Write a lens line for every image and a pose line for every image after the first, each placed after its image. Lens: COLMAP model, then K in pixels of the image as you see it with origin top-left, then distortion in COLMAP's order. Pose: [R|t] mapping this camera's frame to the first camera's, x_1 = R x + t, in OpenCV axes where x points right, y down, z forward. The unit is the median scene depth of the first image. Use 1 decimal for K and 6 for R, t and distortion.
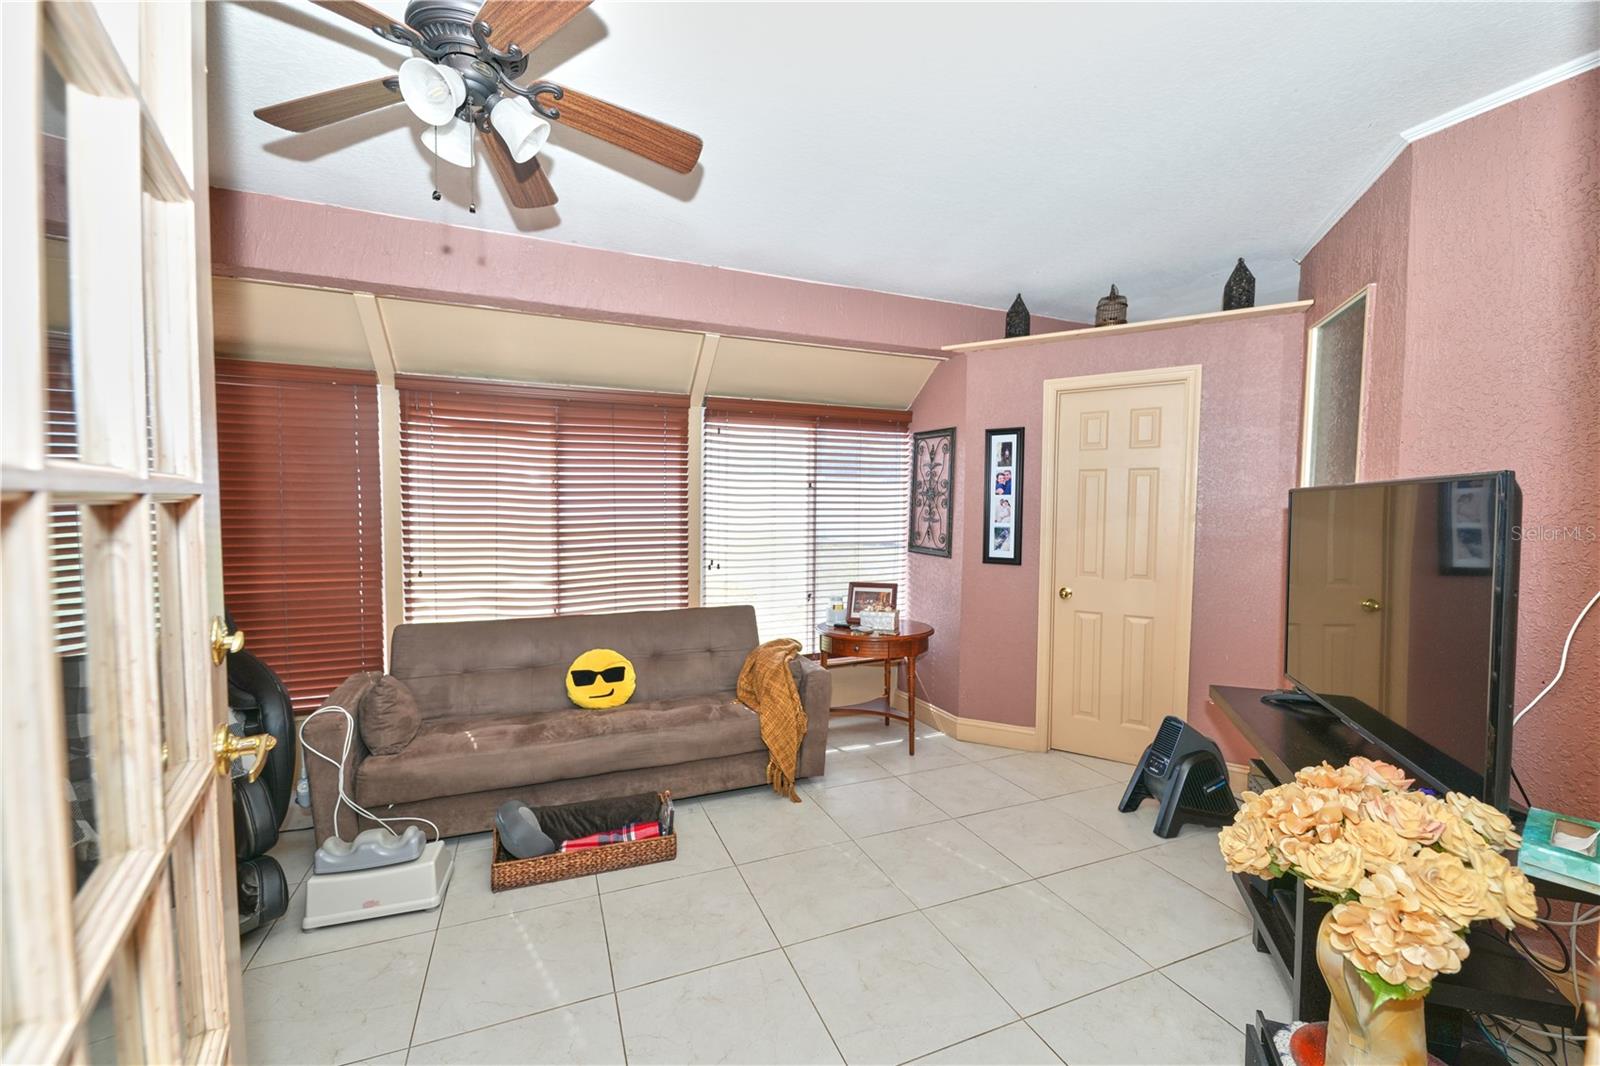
lens RADIAL K [[645.2, 0, 798.0], [0, 645.2, 535.5], [0, 0, 1]] dist [0.008696, -0.000151]
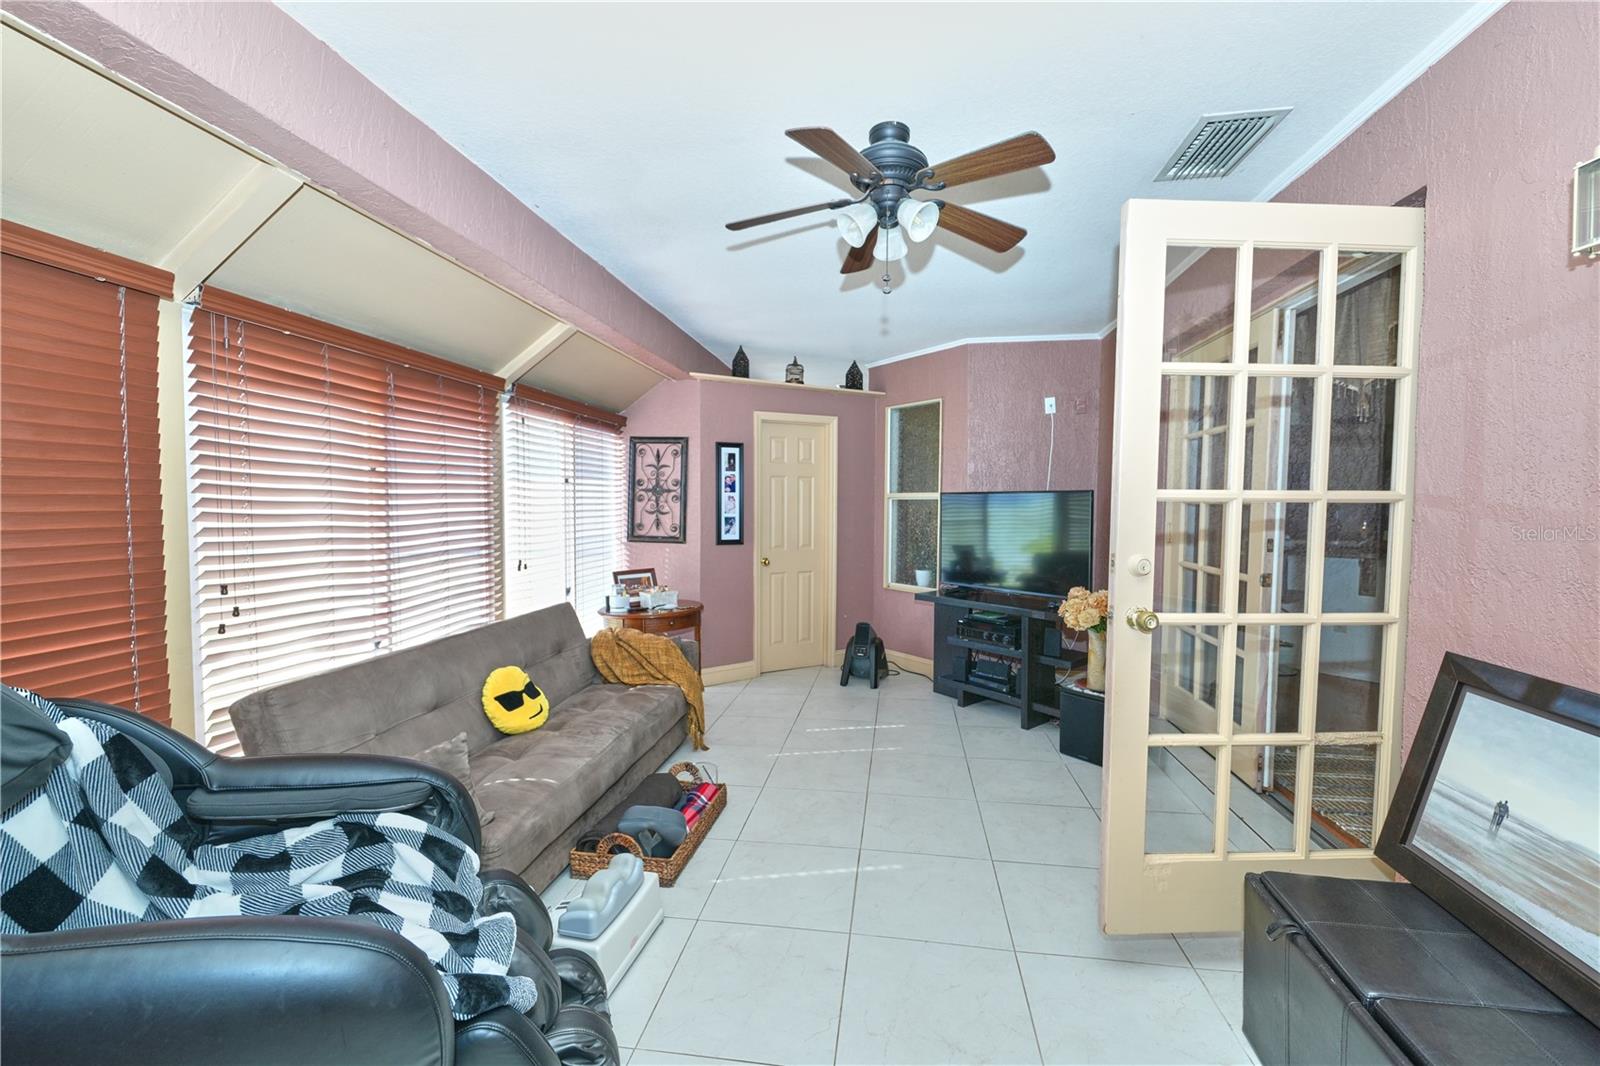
lens RADIAL K [[645.2, 0, 798.0], [0, 645.2, 535.5], [0, 0, 1]] dist [0.008696, -0.000151]
pose [[0.517891, -0.046903, 0.854160, -0.744878], [0.040208, 0.998727, 0.030463, -0.009283], [-0.854501, 0.018567, 0.519117, 0.191208]]
